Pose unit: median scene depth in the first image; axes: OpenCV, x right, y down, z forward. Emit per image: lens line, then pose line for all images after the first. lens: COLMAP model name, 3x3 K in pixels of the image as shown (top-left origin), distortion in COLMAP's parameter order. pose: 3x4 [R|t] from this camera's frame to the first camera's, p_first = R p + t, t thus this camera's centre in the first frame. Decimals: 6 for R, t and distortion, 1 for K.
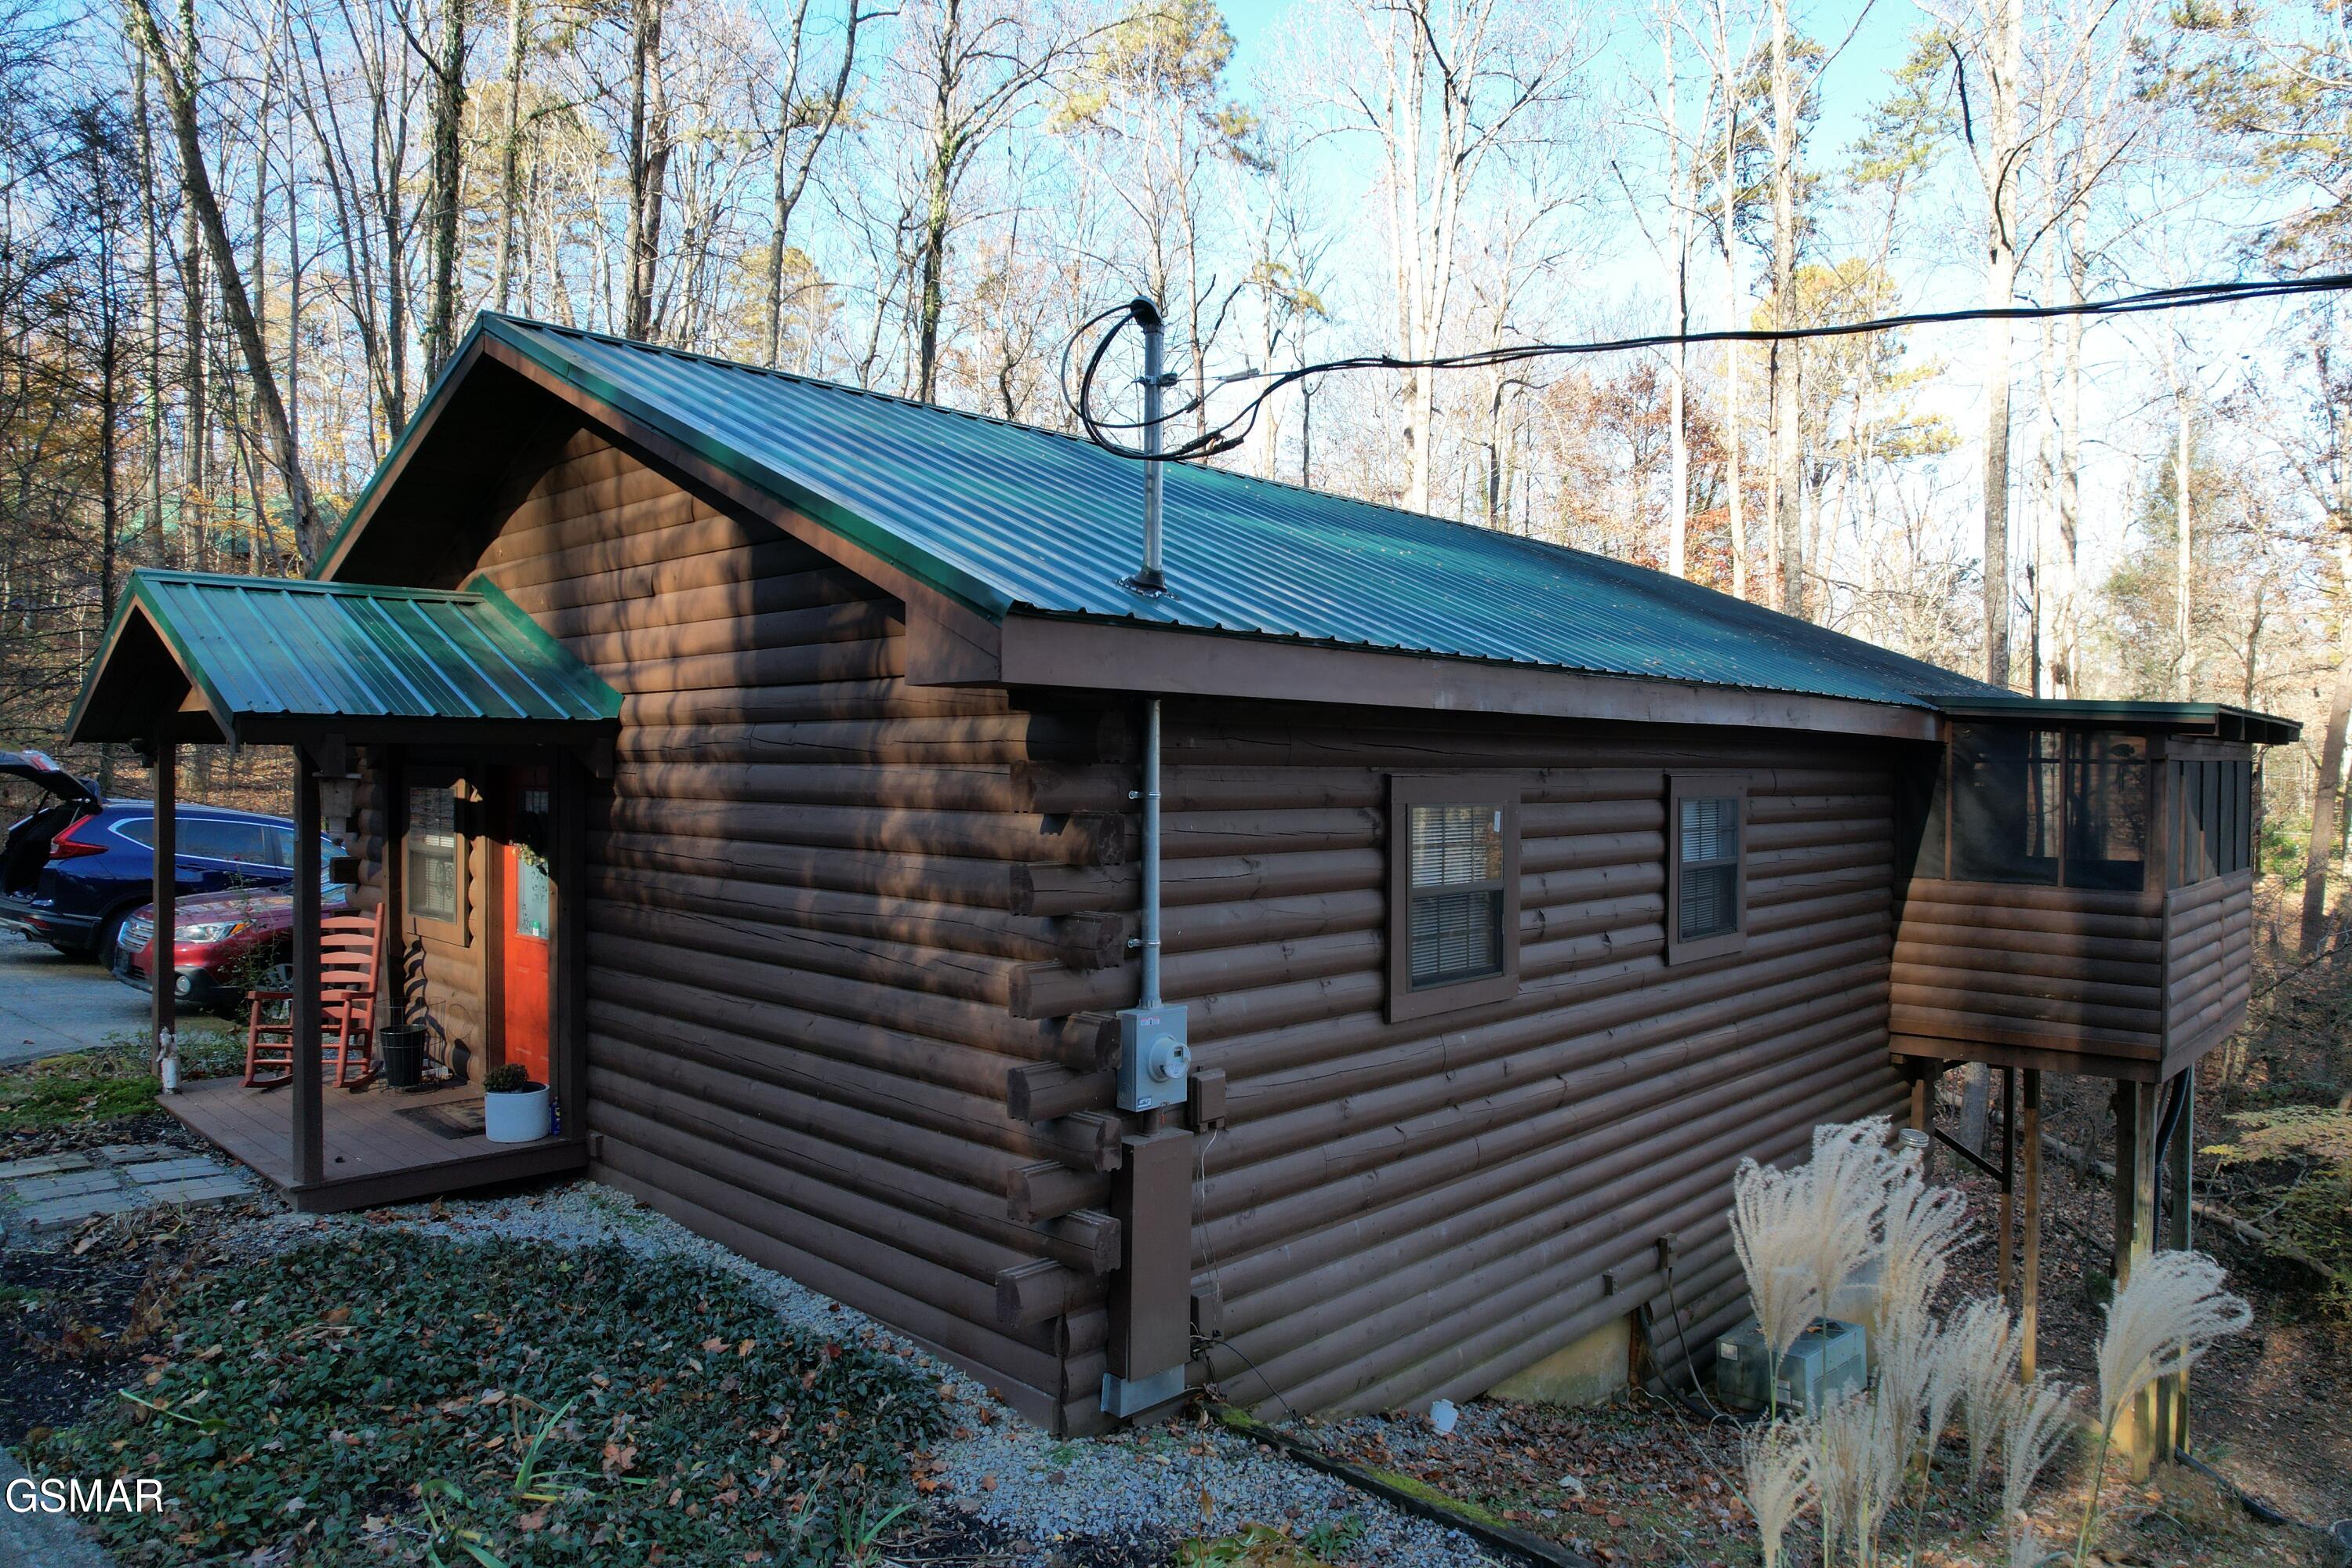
lens RADIAL K [[1484.2, 0, 1166.7], [0, 1484.2, 787.1], [0, 0, 1]] dist [-0.058576, 0.047998]
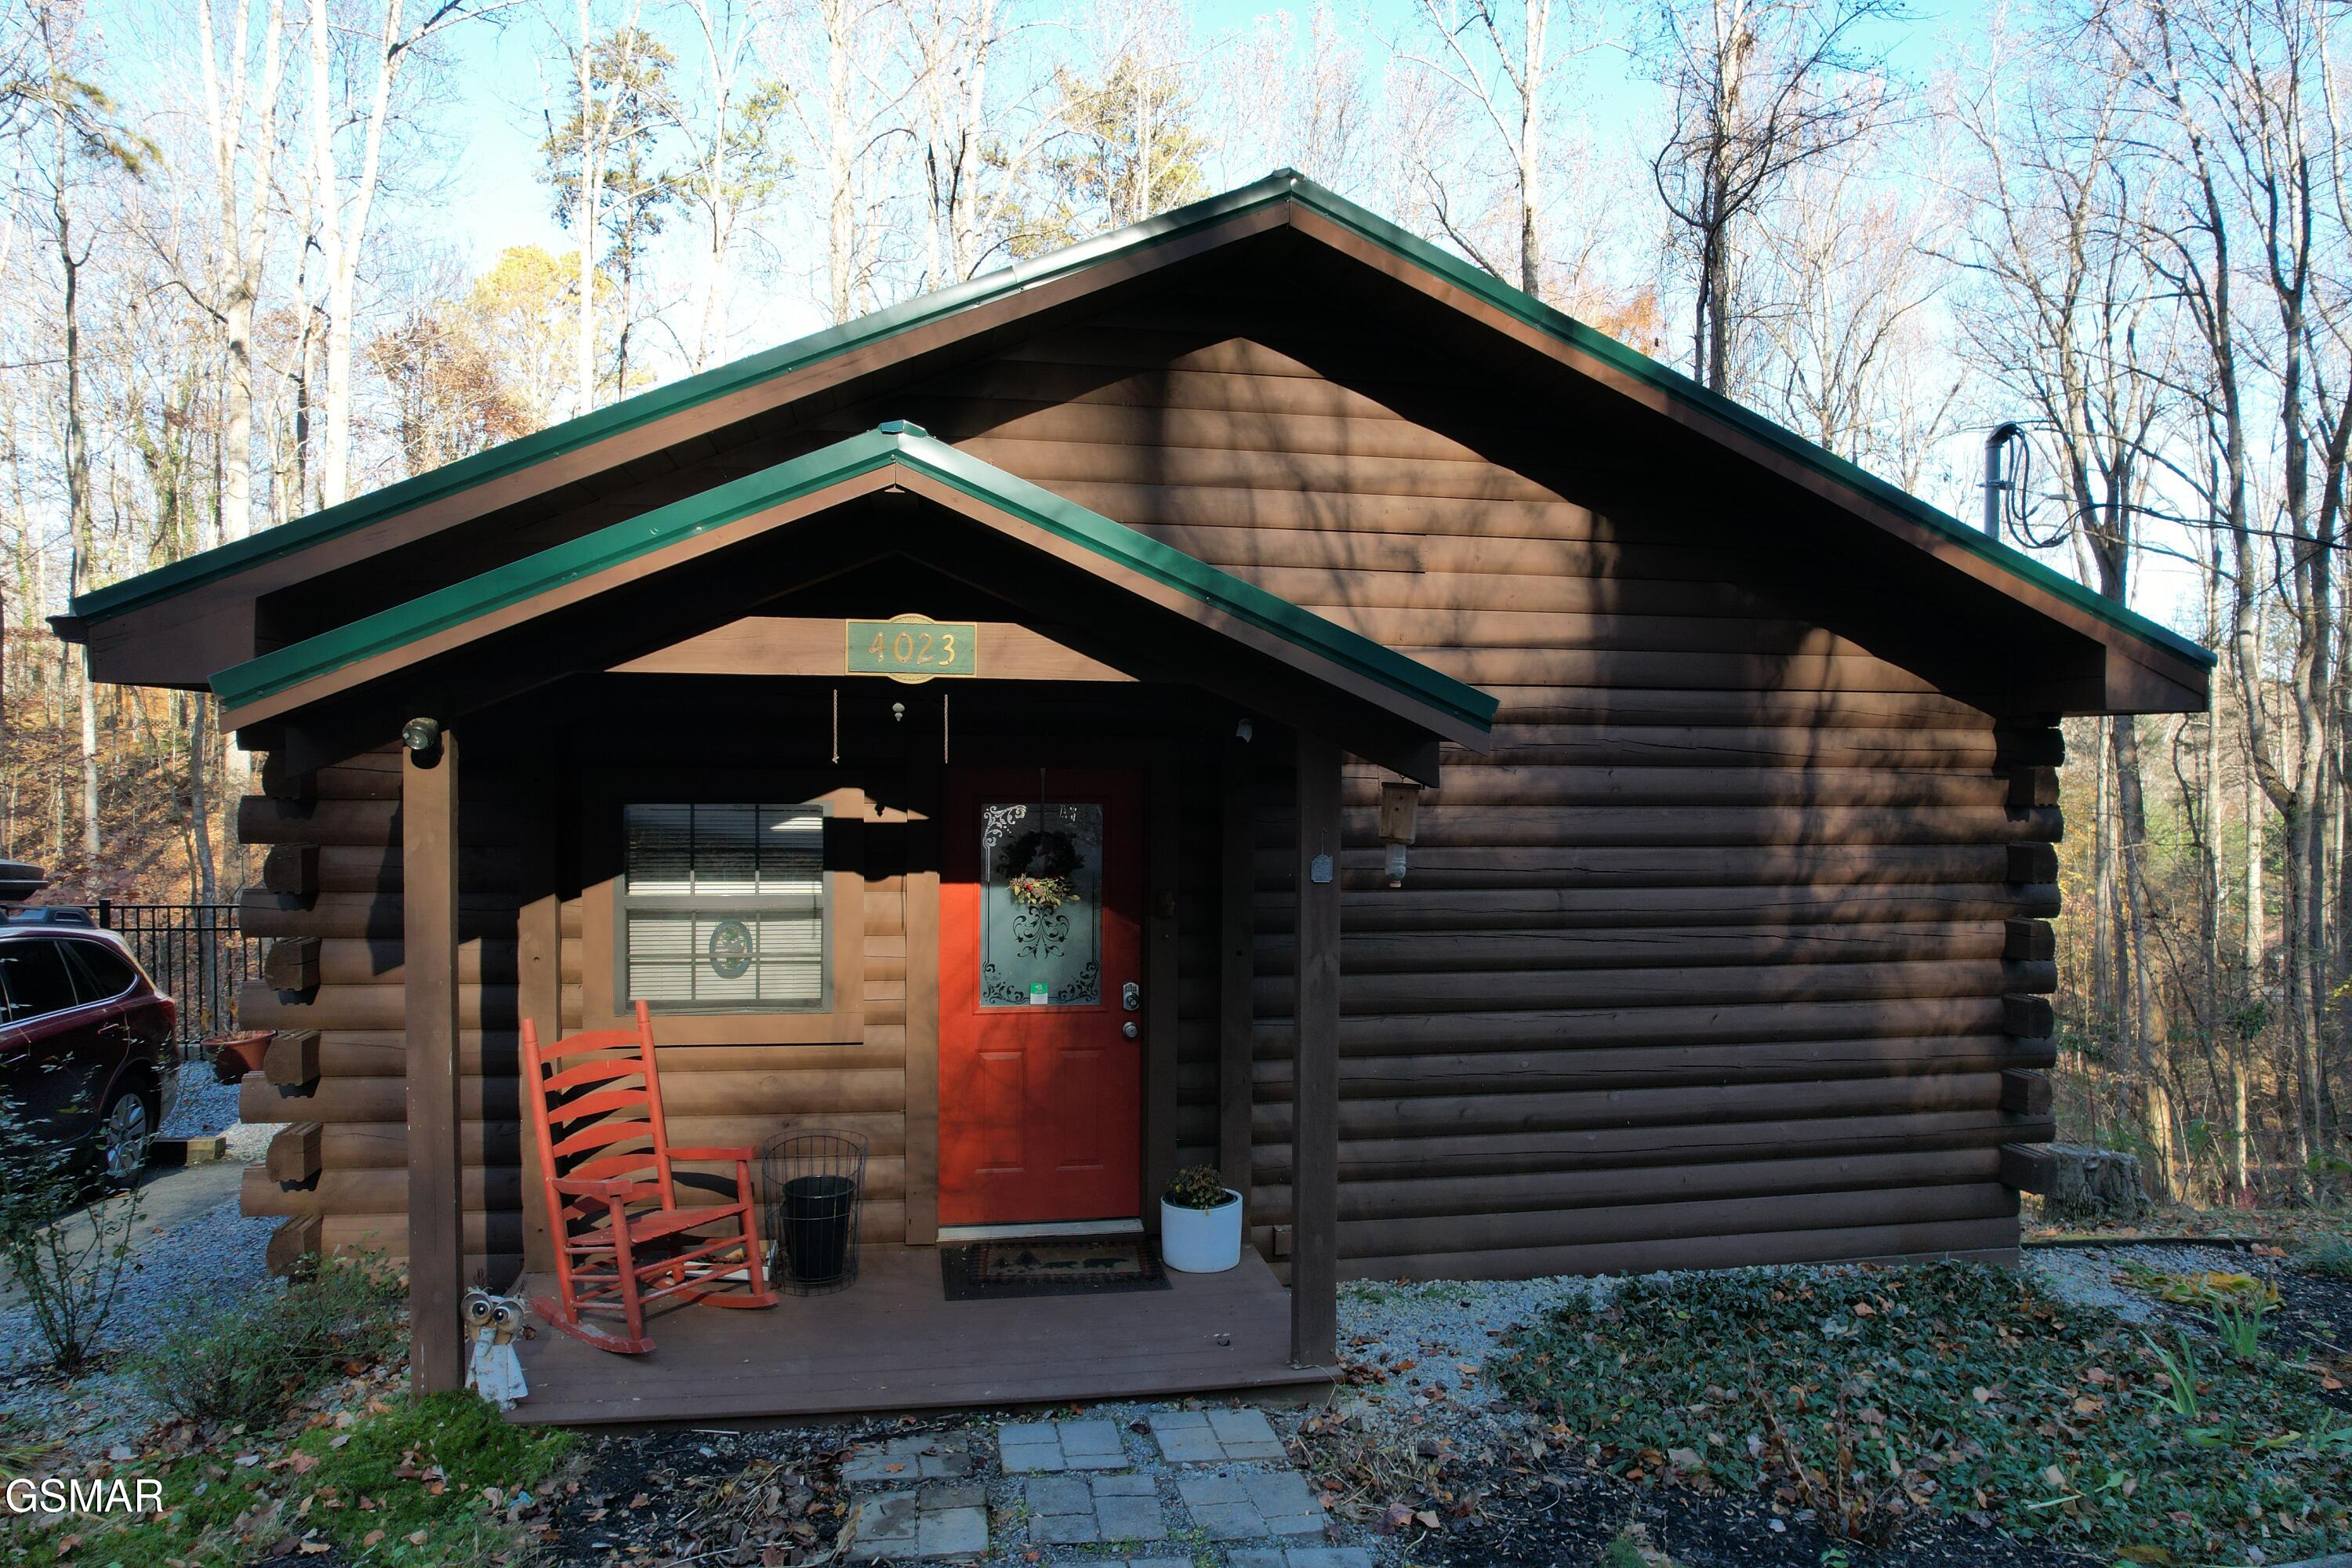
lens RADIAL K [[1484.2, 0, 1166.7], [0, 1484.2, 787.1], [0, 0, 1]] dist [-0.058576, 0.047998]
pose [[0.583301, -0.021251, 0.811978, -1.357360], [0.011439, 0.999773, 0.017949, -0.026132], [-0.812175, -0.001182, 0.583412, 0.733565]]
